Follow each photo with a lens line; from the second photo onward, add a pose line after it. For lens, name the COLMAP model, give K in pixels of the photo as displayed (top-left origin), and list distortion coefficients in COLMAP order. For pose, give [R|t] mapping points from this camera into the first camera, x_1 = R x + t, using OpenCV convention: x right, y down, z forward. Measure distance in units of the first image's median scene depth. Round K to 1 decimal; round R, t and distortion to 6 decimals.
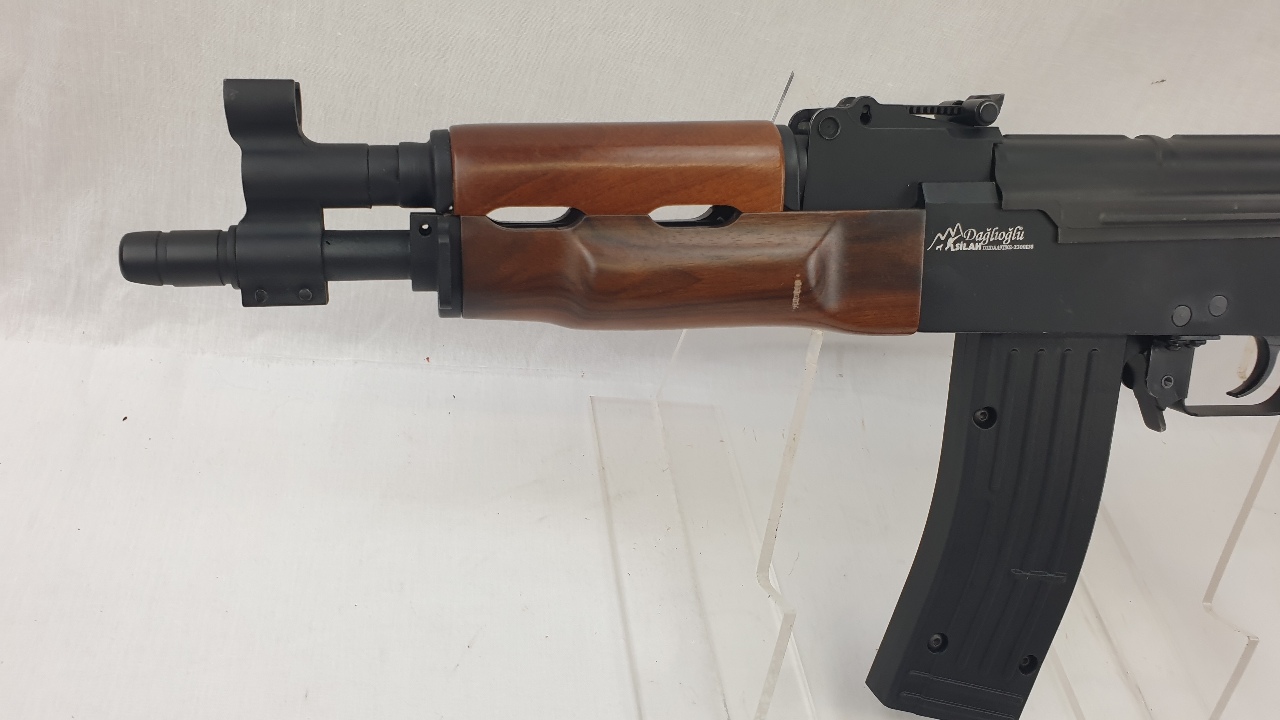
lens RADIAL K [[1003.8, 0, 554.0], [0, 1003.8, 309.9], [0, 0, 1]] dist [0.102790, -0.190128]
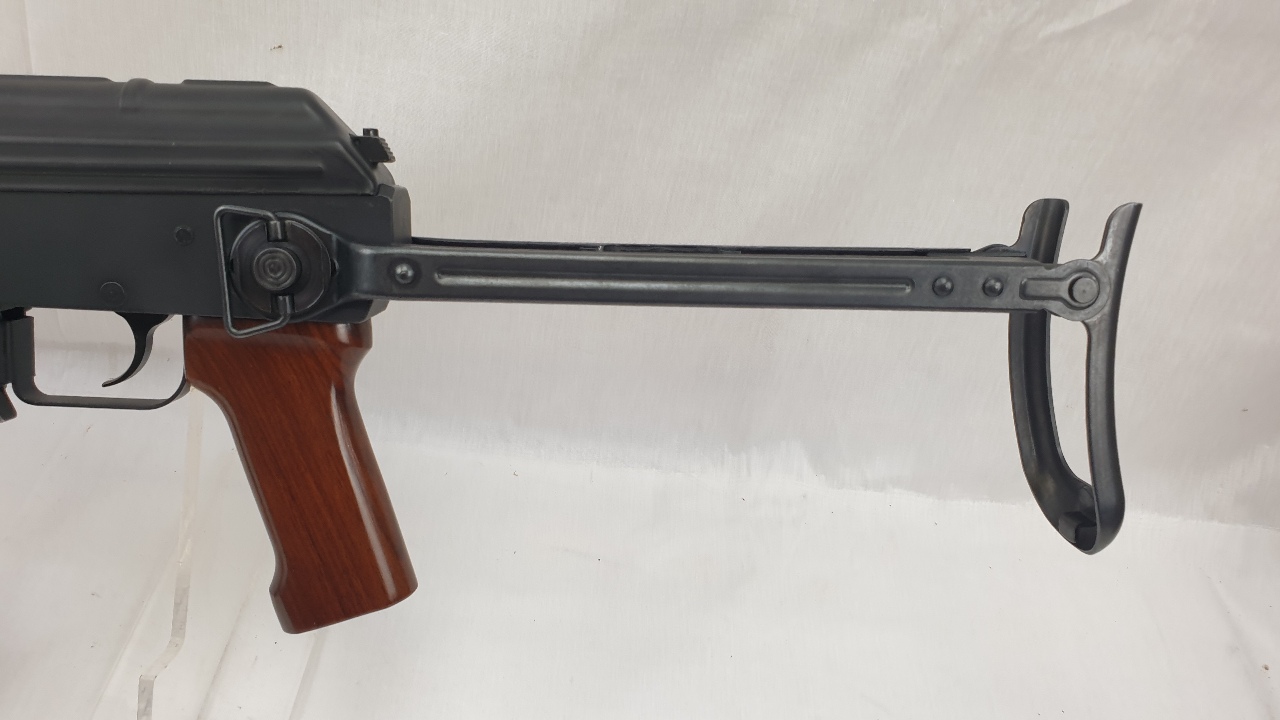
lens RADIAL K [[982.1, 0, 708.0], [0, 982.1, 320.5], [0, 0, 1]] dist [0.012031, 0.002032]
pose [[0.993531, 0.028336, -0.109967, 1.452457], [-0.035416, 0.997386, -0.062976, 0.073471], [0.107895, 0.066463, 0.991938, 0.256732]]
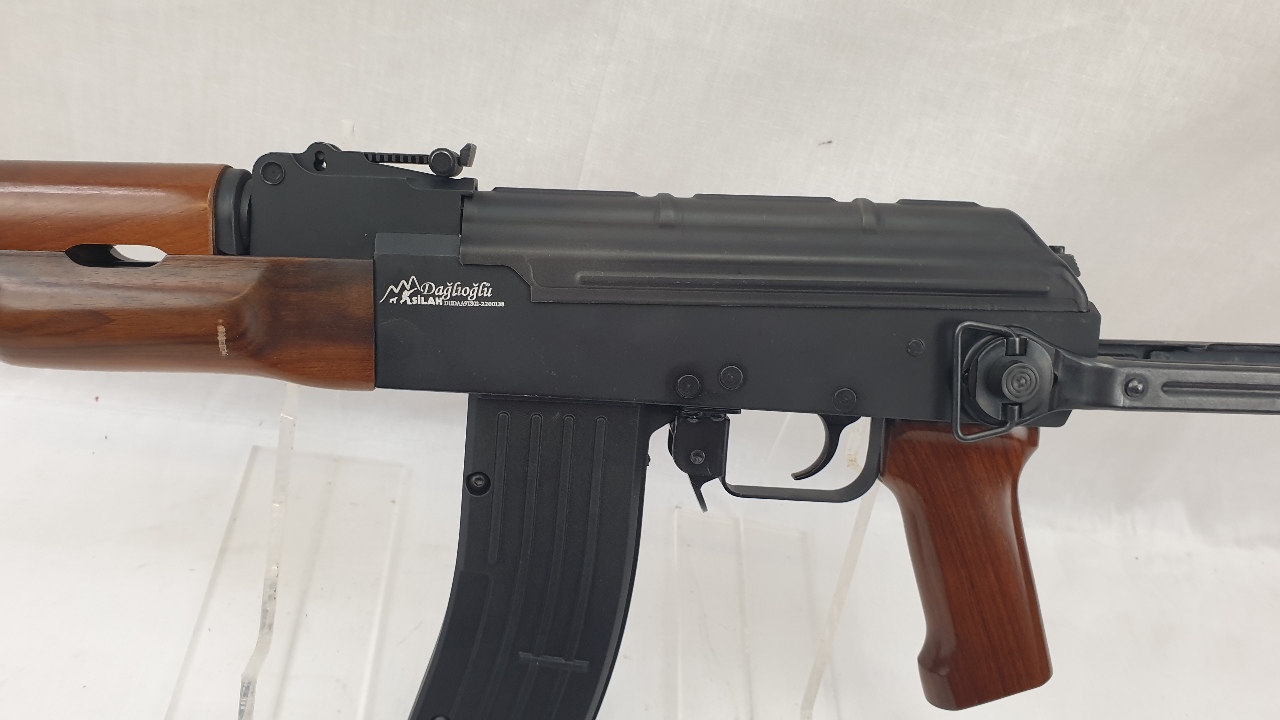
lens RADIAL K [[993.8, 0, 636.6], [0, 993.8, 292.4], [0, 0, 1]] dist [-0.036980, 0.001868]
pose [[0.994482, 0.041036, -0.096548, 0.696023], [-0.049026, 0.995434, -0.081903, -0.003617], [0.092746, 0.086184, 0.991953, 0.094706]]
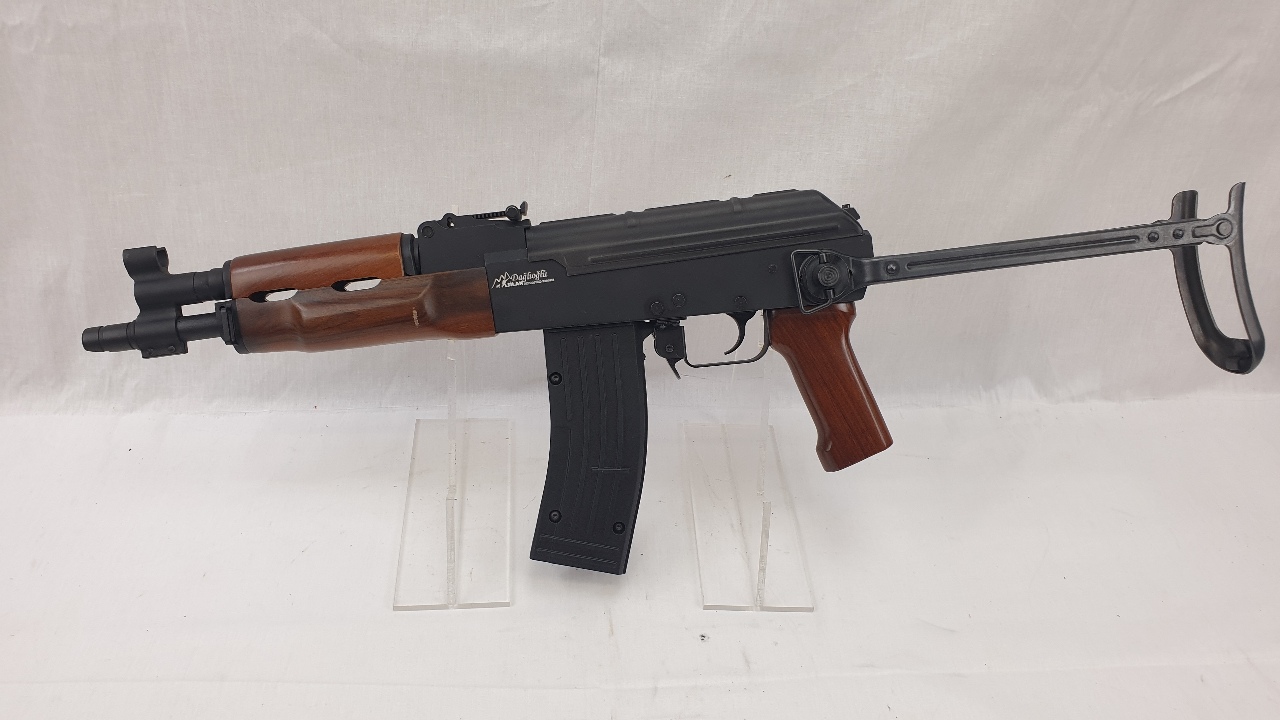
lens RADIAL K [[1052.6, 0, 644.3], [0, 1052.6, 335.2], [0, 0, 1]] dist [0.003691, -0.014379]
pose [[0.982291, -0.127262, -0.137506, 0.894664], [0.106168, 0.982793, -0.151149, 0.345662], [0.154376, 0.133874, 0.978900, -0.830603]]
